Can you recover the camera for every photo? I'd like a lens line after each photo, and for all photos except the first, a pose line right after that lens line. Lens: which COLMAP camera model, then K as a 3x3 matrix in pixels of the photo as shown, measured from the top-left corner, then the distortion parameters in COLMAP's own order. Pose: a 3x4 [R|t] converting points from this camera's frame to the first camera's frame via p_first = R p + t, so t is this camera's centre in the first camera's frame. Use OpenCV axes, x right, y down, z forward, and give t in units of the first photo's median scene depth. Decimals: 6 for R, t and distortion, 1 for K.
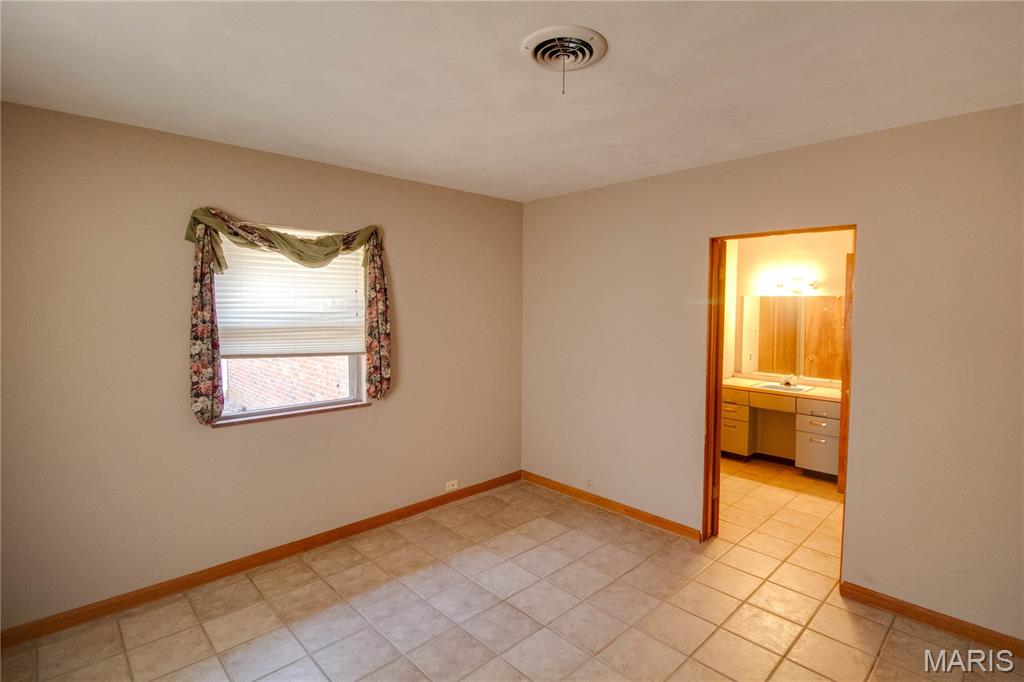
lens RADIAL K [[487.6, 0, 524.8], [0, 487.6, 327.4], [0, 0, 1]] dist [0.001929, -0.012473]
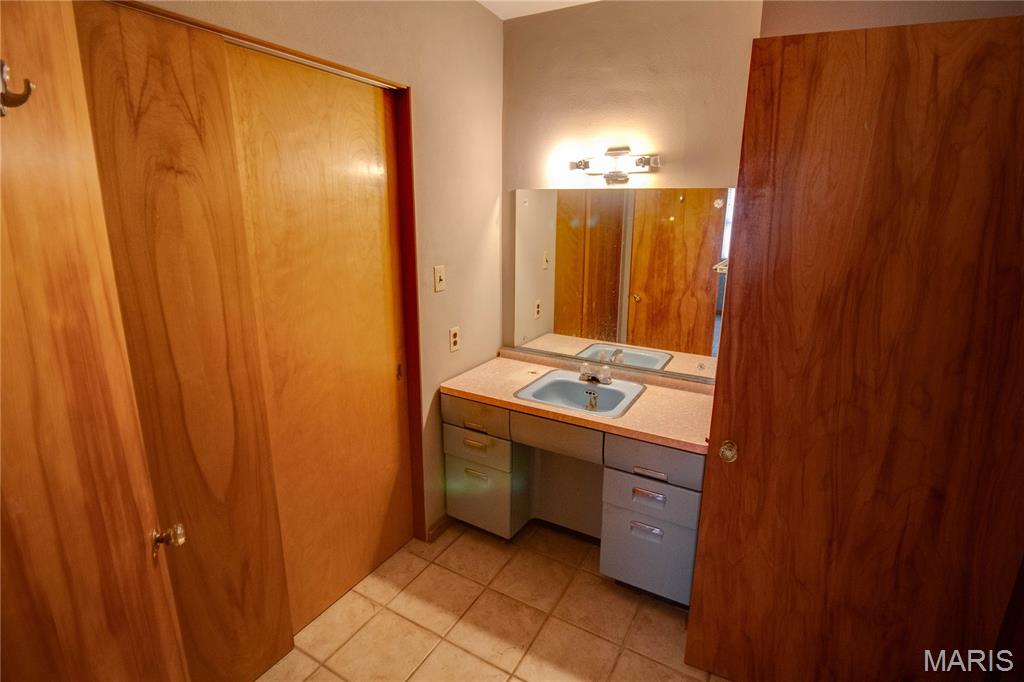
lens RADIAL K [[487.6, 0, 524.8], [0, 487.6, 327.4], [0, 0, 1]] dist [0.001929, -0.012473]
pose [[0.953714, -0.060583, 0.294548, 0.359132], [0.004975, 0.982541, 0.185981, -0.024407], [-0.300673, -0.175908, 0.937365, 0.617561]]
